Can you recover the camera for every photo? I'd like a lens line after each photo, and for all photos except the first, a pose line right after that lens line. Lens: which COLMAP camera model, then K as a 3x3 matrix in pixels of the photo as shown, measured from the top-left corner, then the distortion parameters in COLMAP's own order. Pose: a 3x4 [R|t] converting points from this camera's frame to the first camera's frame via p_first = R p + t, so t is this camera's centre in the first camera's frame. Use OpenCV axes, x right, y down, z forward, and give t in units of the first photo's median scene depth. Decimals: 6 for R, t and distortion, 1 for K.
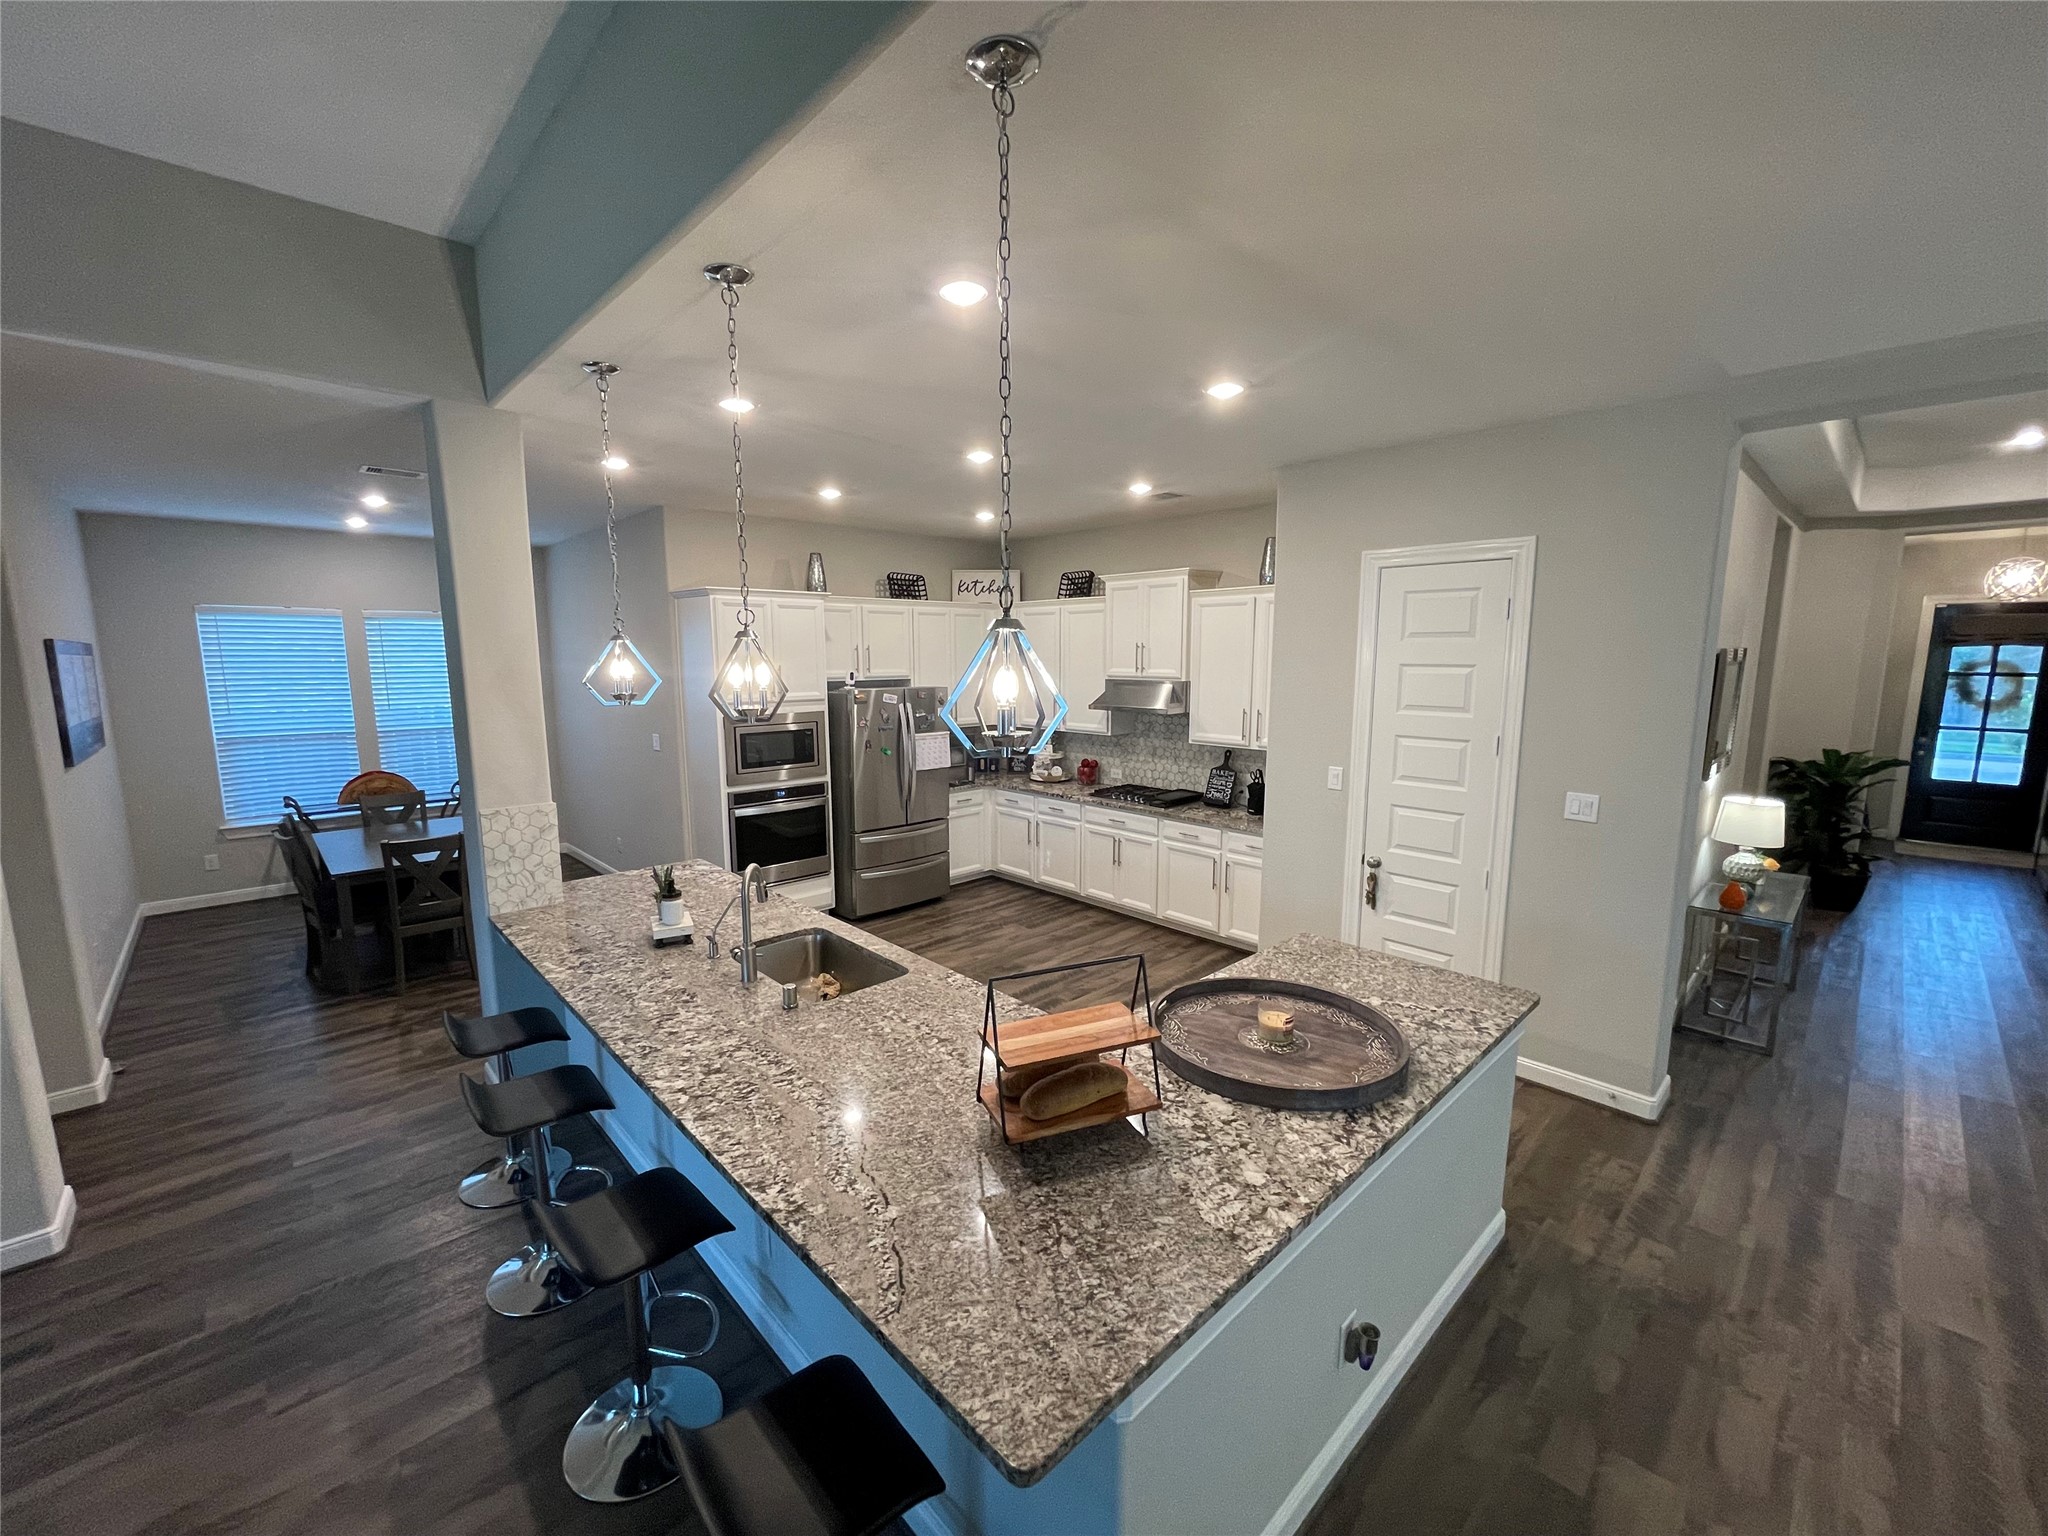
lens RADIAL K [[826.4, 0, 1011.9], [0, 826.4, 770.9], [0, 0, 1]] dist [0.002739, -0.000376]
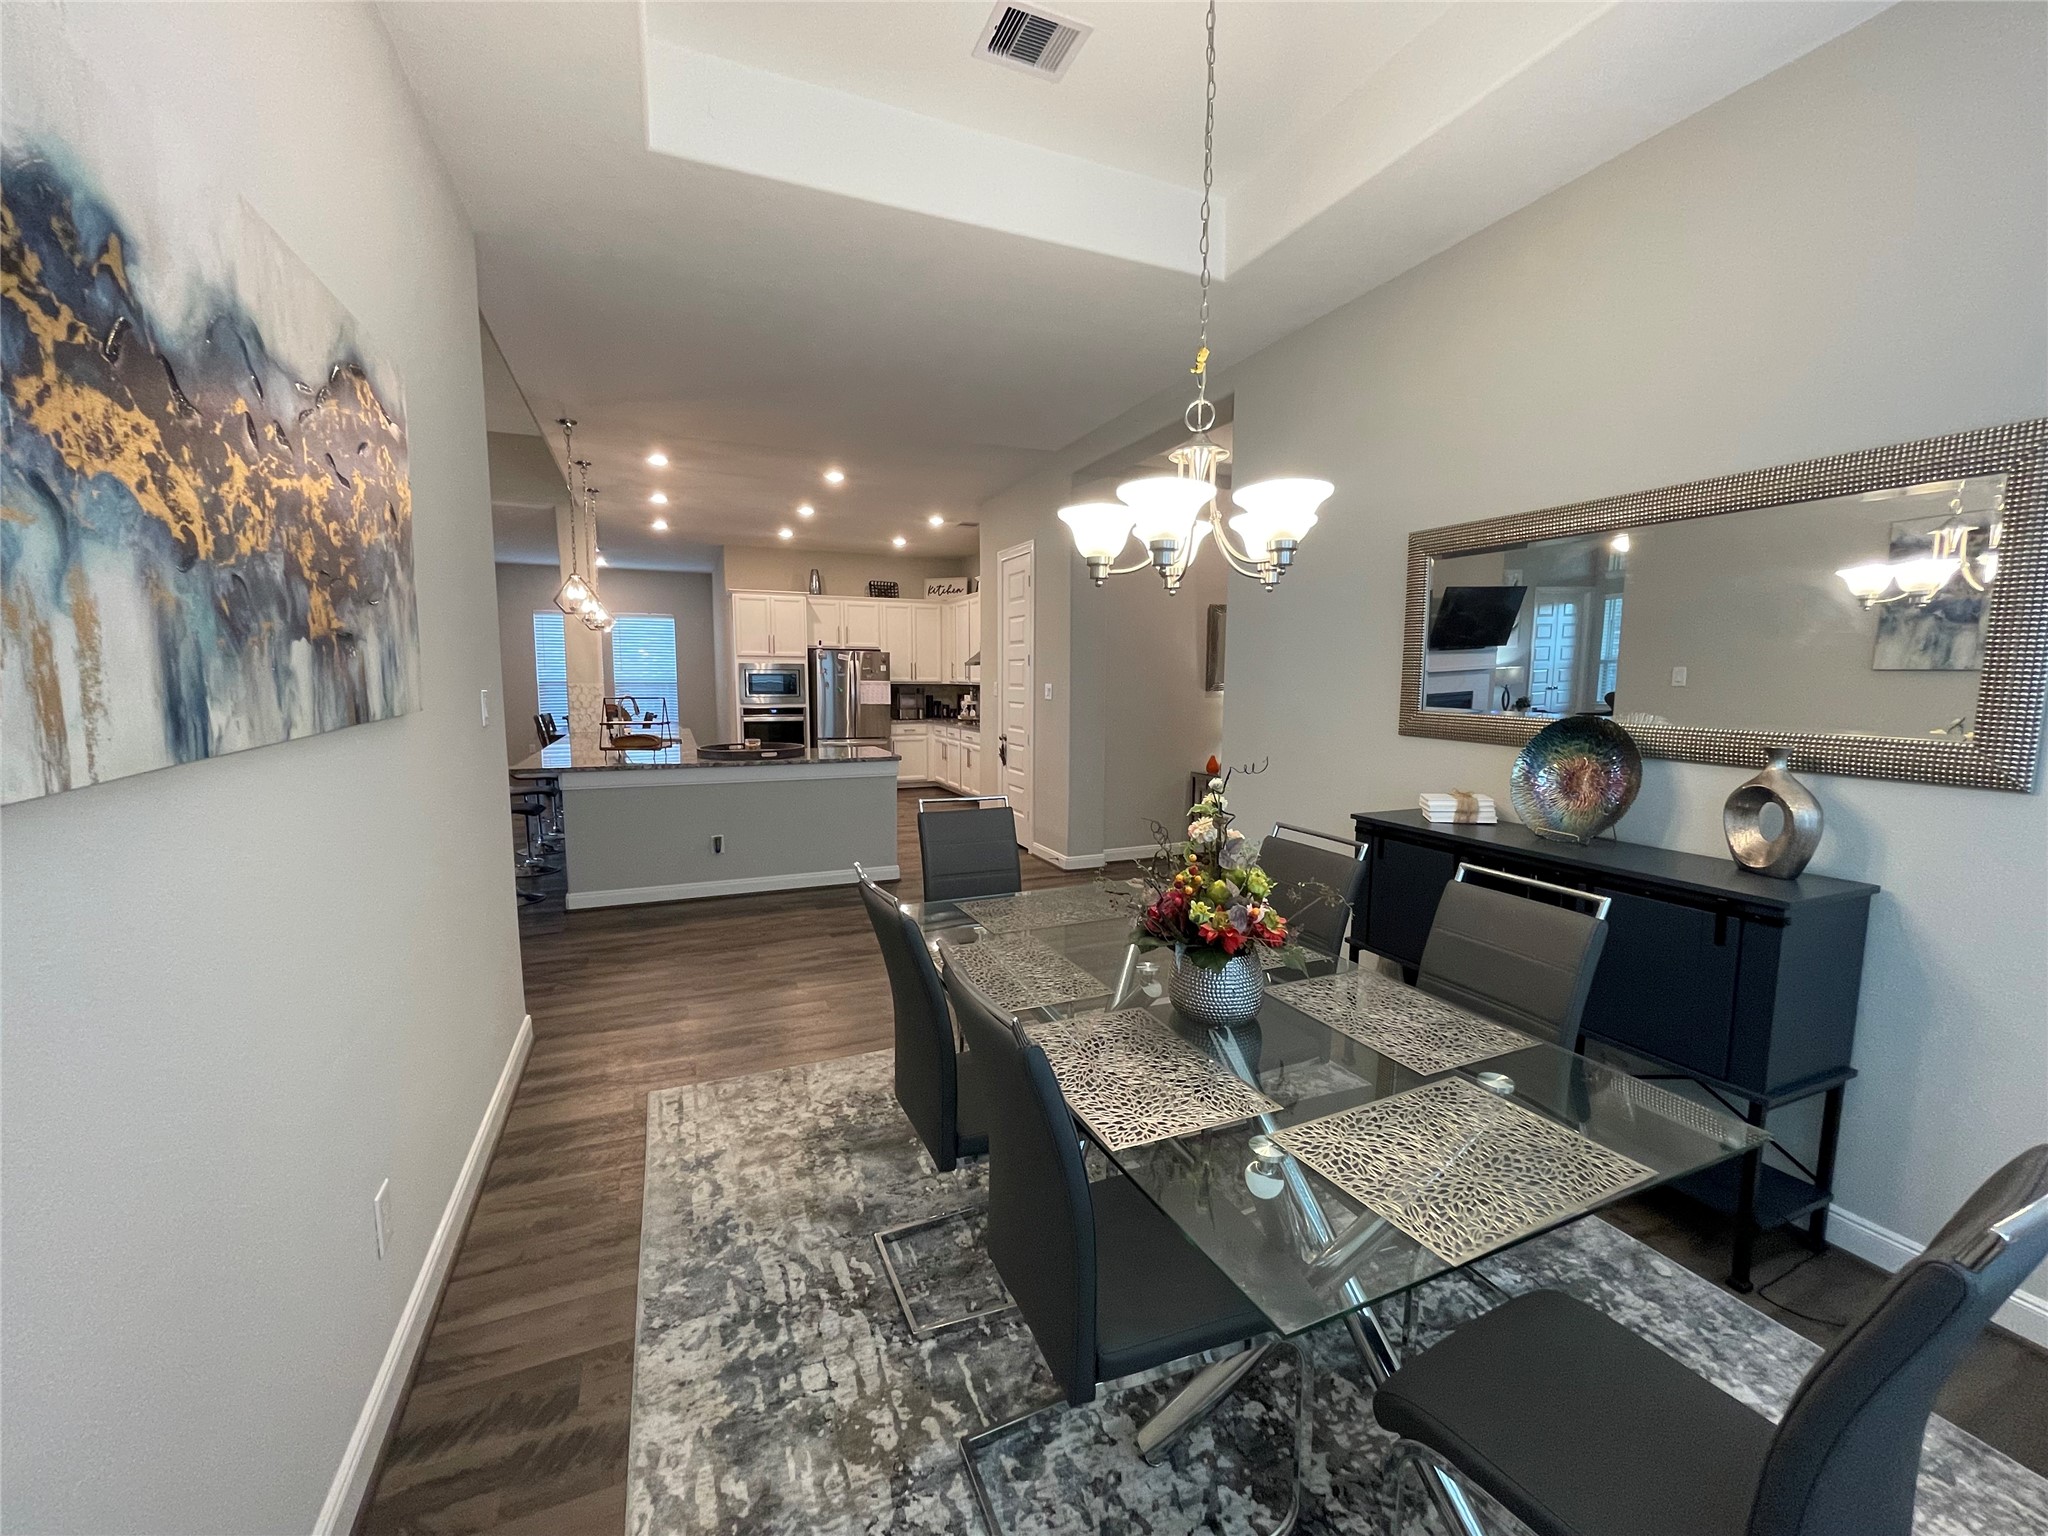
lens RADIAL K [[826.4, 0, 1022.7], [0, 826.4, 772.1], [0, 0, 1]] dist [0.002739, -0.000376]
pose [[0.942597, 0.045864, -0.330769, 0.757347], [-0.056379, 0.998161, -0.022260, 0.159298], [0.329139, 0.039630, 0.943449, -0.414998]]
